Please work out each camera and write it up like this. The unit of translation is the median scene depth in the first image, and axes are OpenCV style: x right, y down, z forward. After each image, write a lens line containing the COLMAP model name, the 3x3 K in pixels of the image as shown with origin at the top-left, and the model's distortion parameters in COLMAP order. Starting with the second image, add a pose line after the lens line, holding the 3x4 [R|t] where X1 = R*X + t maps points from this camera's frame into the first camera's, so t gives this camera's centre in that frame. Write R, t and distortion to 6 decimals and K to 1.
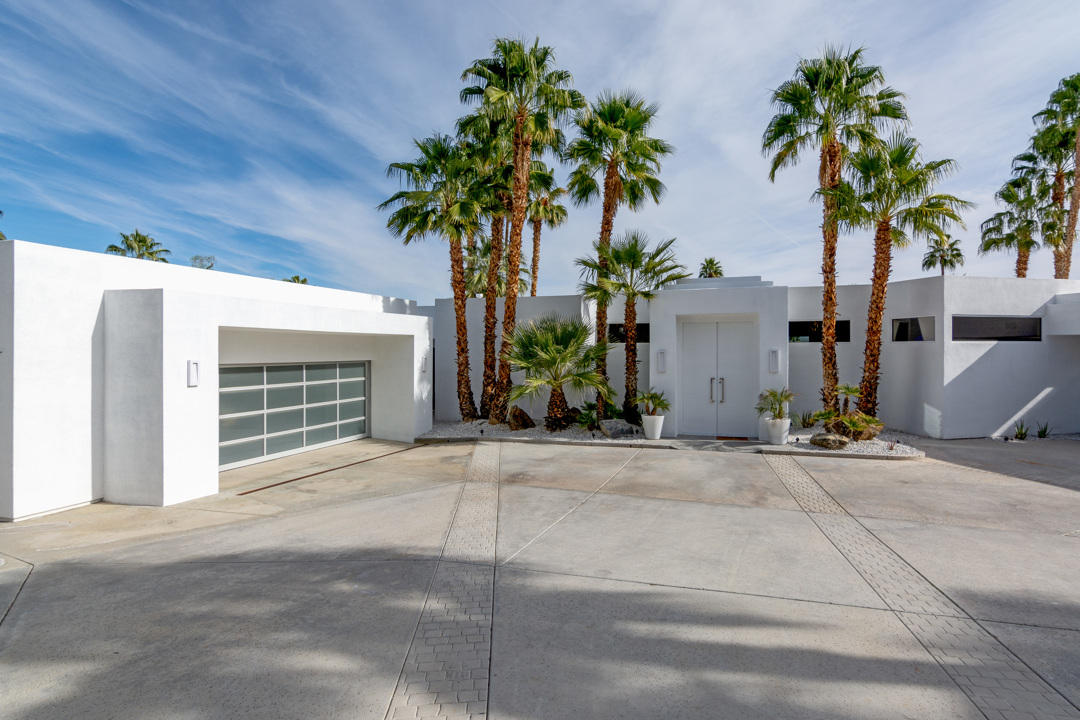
lens RADIAL K [[564.9, 0, 544.2], [0, 564.9, 347.3], [0, 0, 1]] dist [-0.000729, 0.000218]
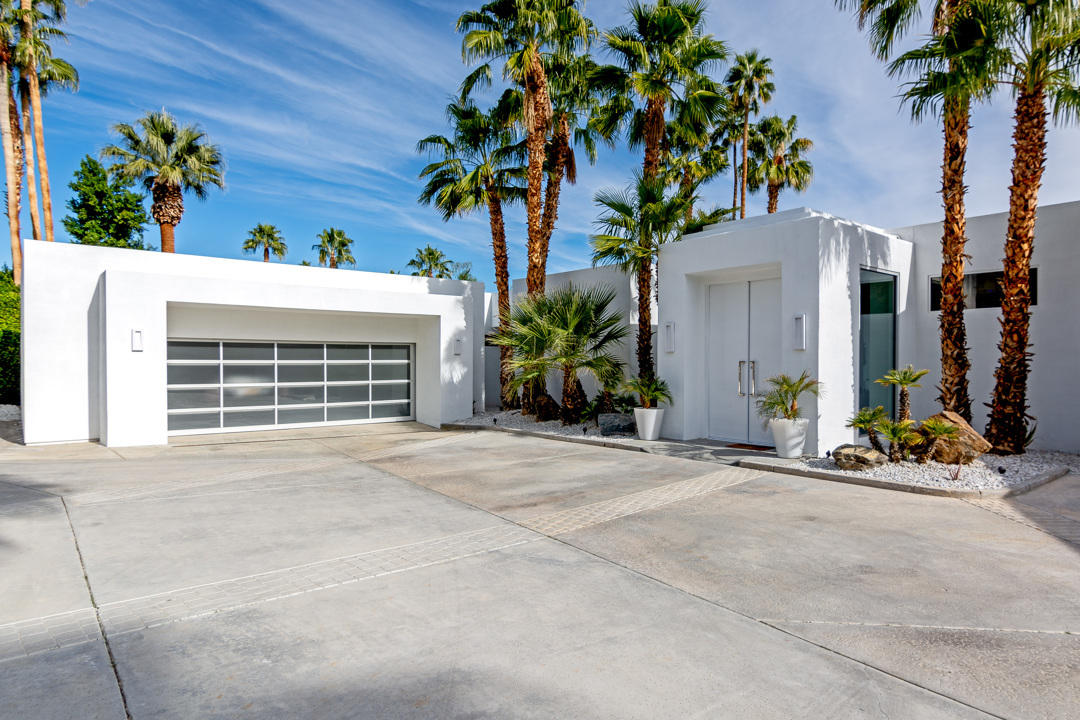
lens RADIAL K [[626.5, 0, 540.0], [0, 626.5, 360.0], [0, 0, 1]] dist [-0.002058, -0.000489]
pose [[0.849247, 0.005726, -0.527965, 0.491562], [-0.001417, 0.999962, 0.008566, 0.046329], [0.527994, -0.006527, 0.849223, 0.201670]]
